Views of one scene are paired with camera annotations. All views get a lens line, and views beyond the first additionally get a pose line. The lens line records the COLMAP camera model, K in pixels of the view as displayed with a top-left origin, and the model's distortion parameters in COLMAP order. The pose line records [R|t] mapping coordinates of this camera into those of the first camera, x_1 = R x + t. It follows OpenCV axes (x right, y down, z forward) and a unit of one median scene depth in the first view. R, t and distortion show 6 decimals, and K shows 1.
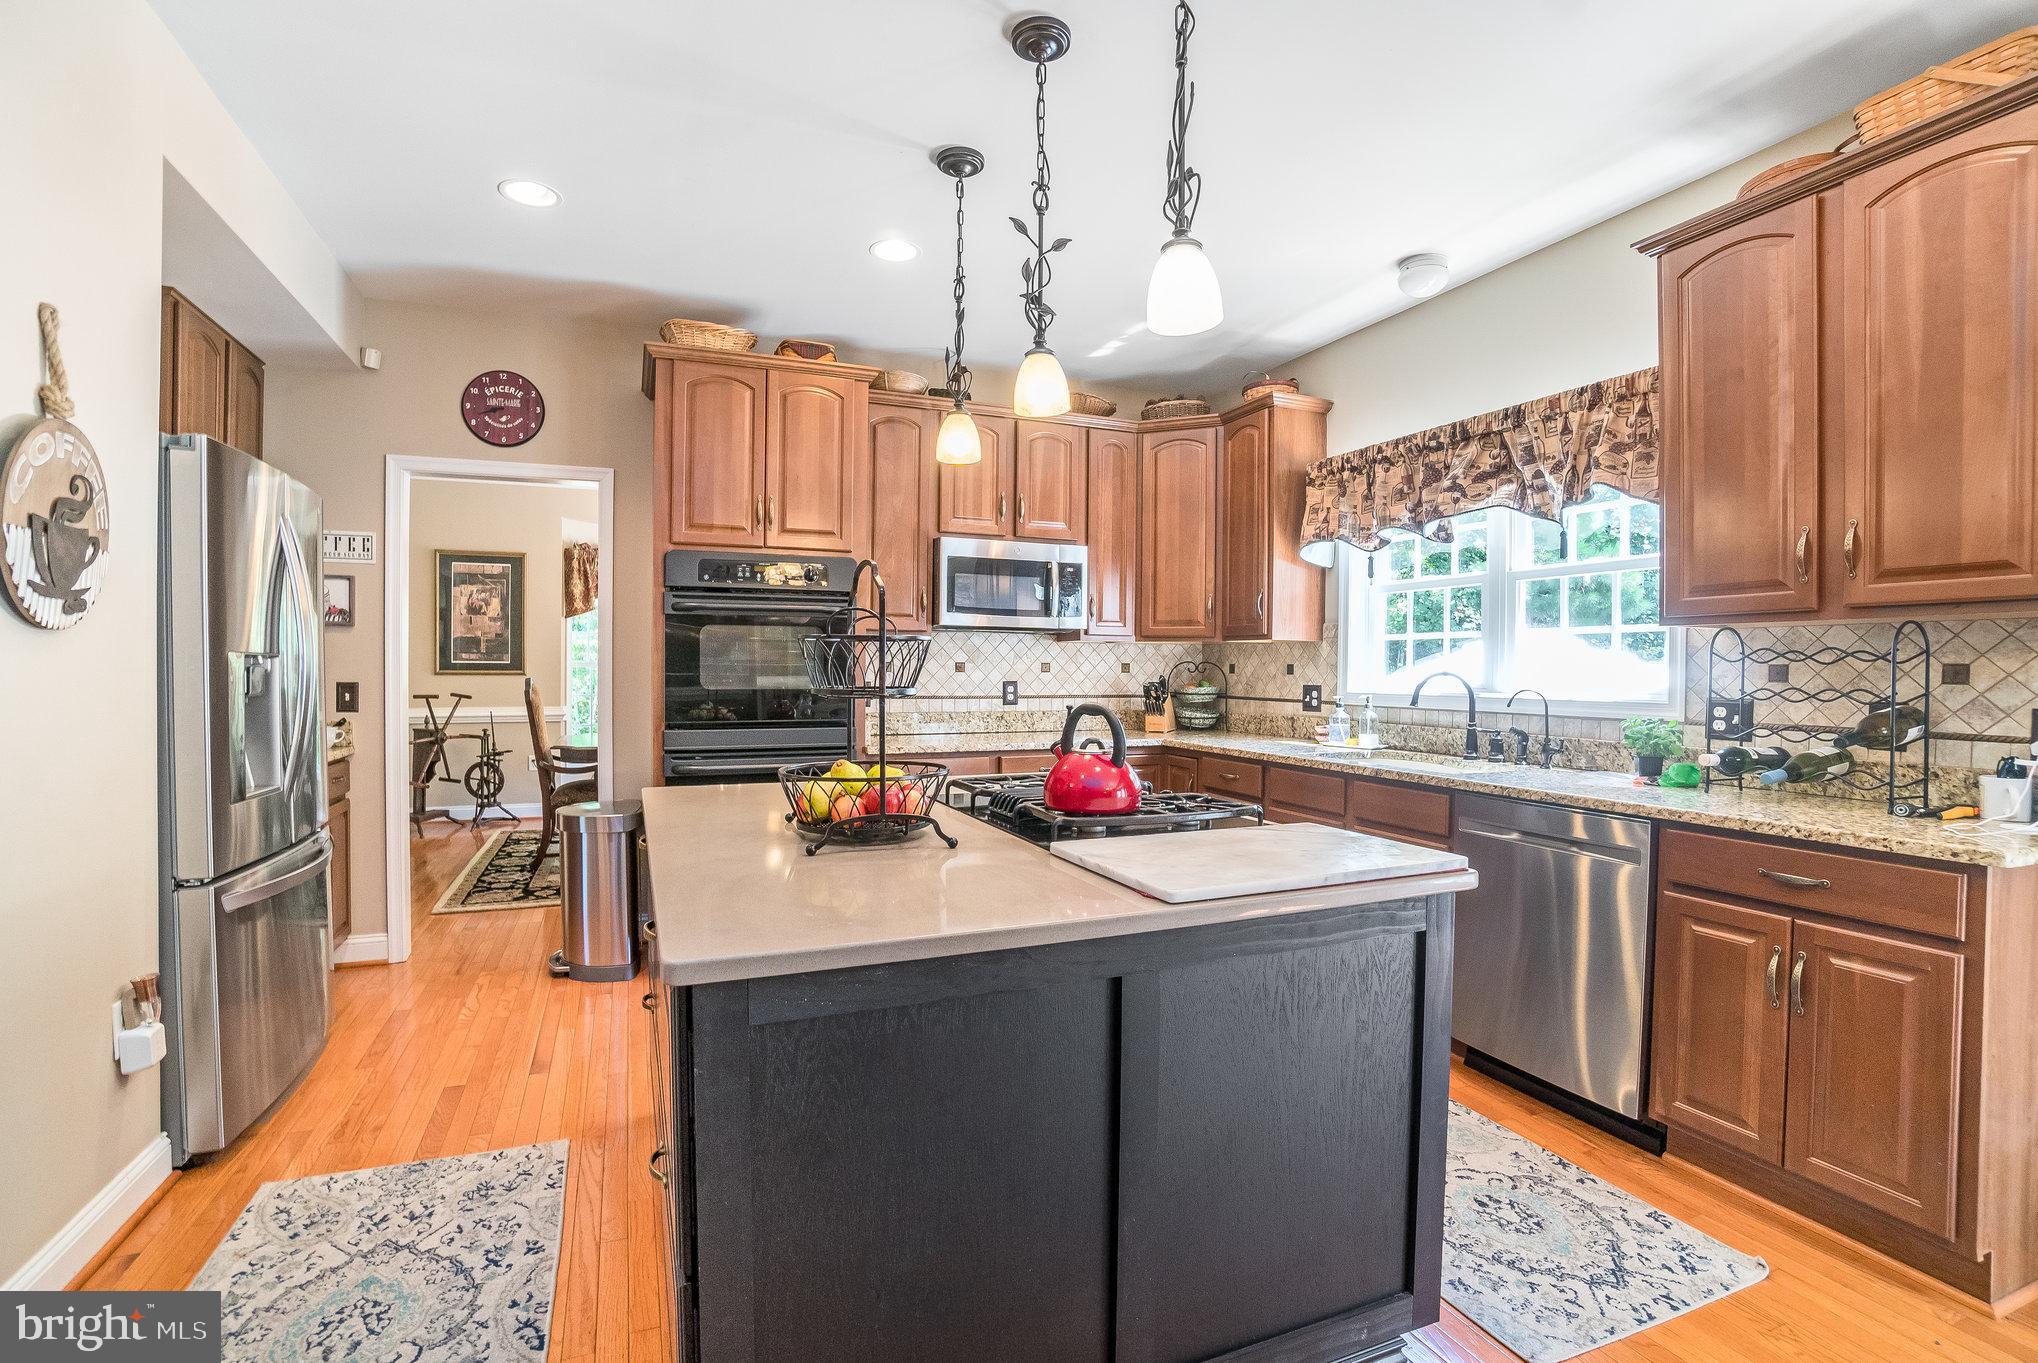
lens RADIAL K [[894.6, 0, 990.9], [0, 894.6, 680.3], [0, 0, 1]] dist [-0.046082, 0.001434]
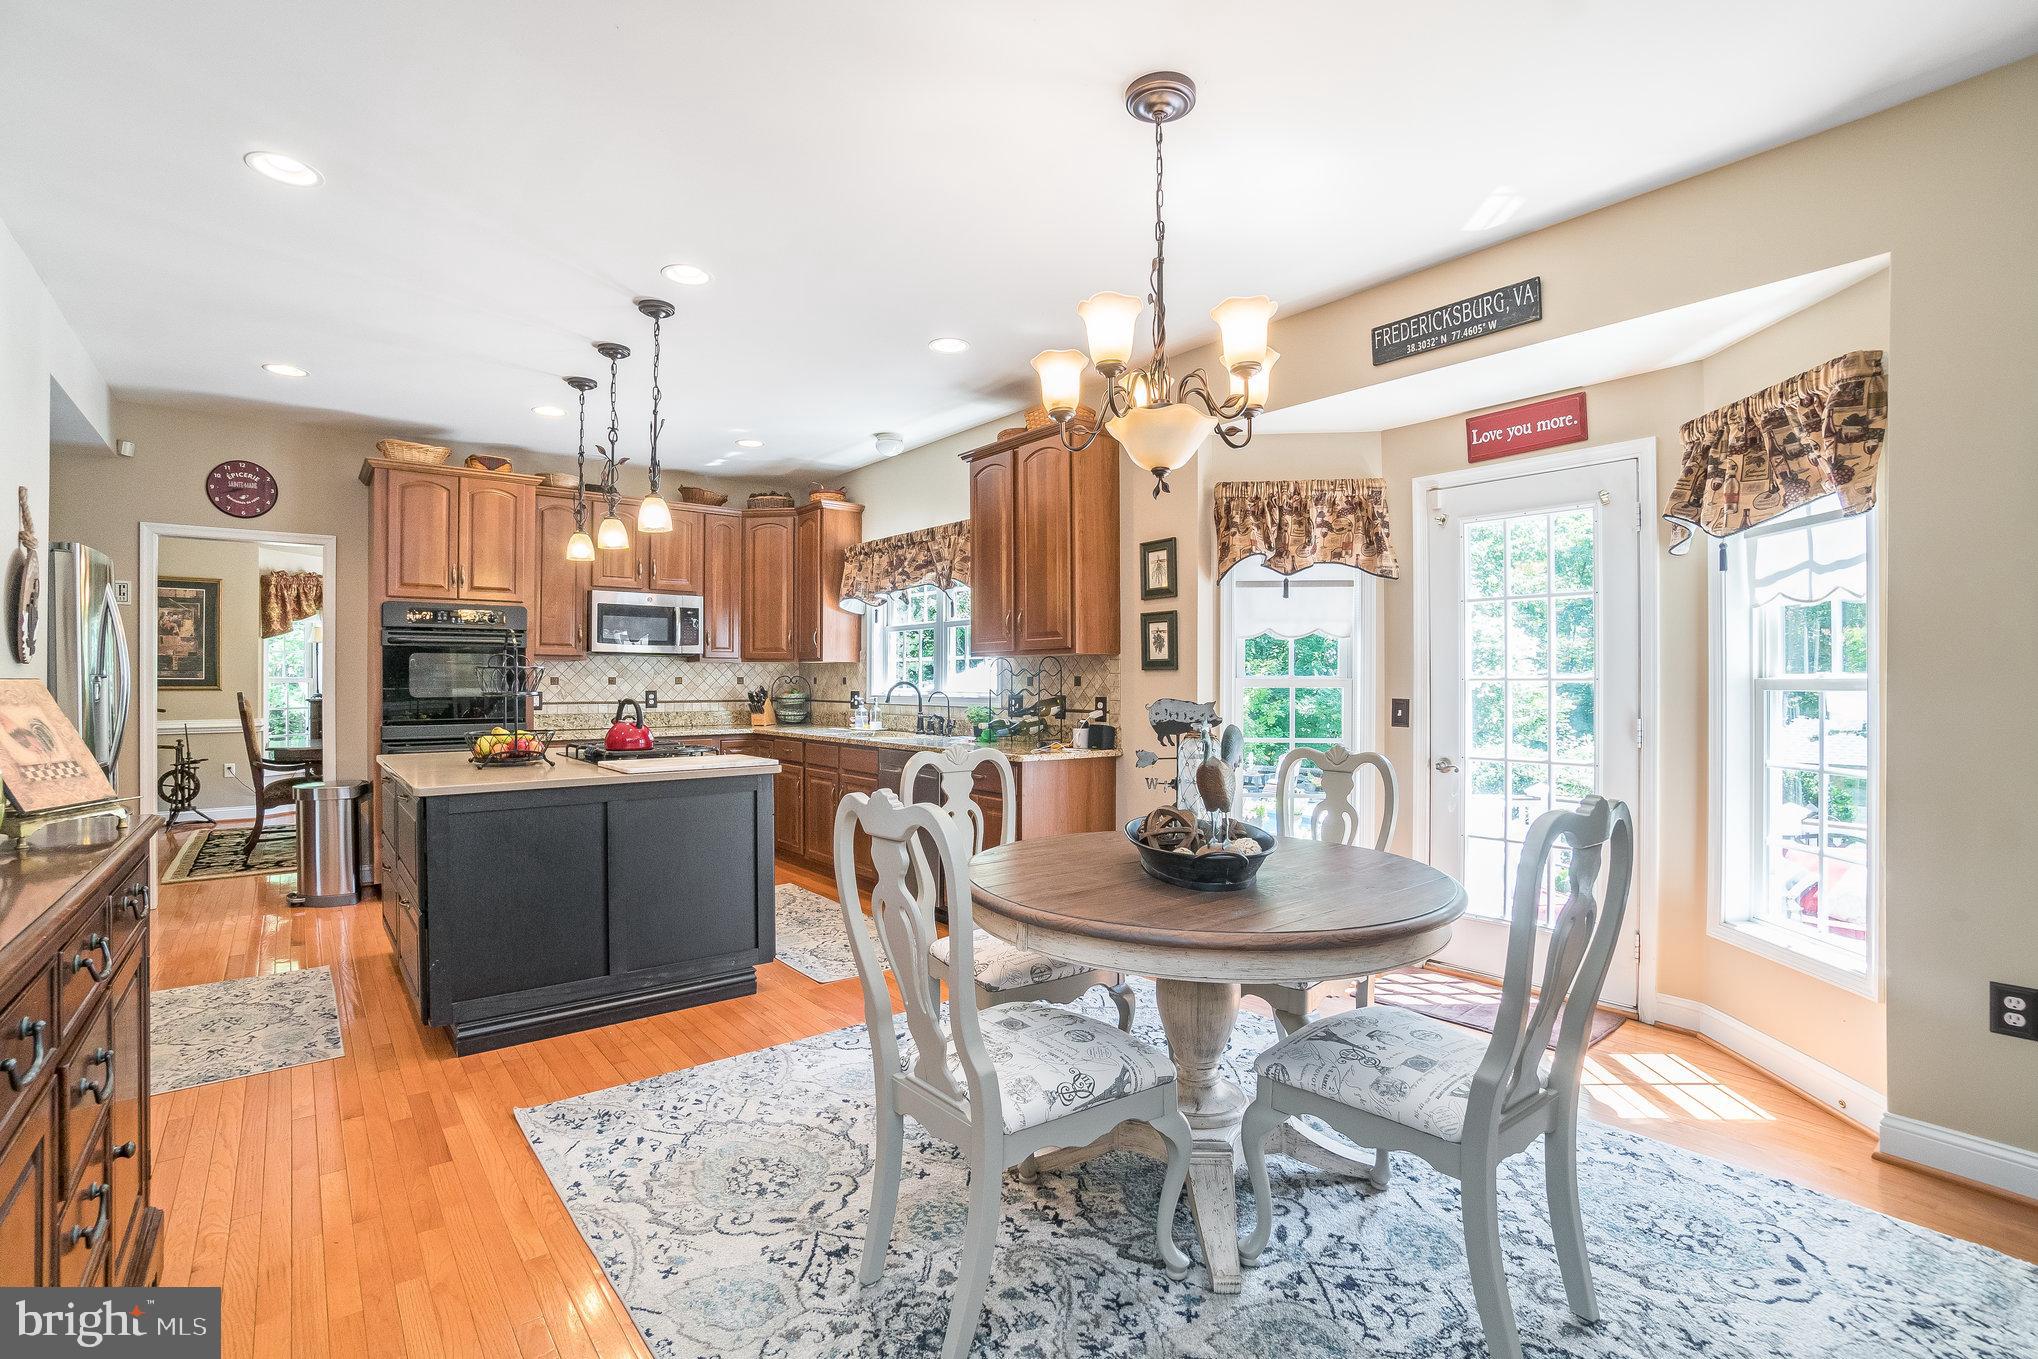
lens RADIAL K [[908.5, 0, 972.5], [0, 908.5, 680.8], [0, 0, 1]] dist [-0.051947, 0.017635]
pose [[0.963731, -0.006732, 0.266789, 0.153258], [0.010133, 0.999884, -0.011371, 0.007760], [-0.266682, 0.013662, 0.963688, -0.581636]]
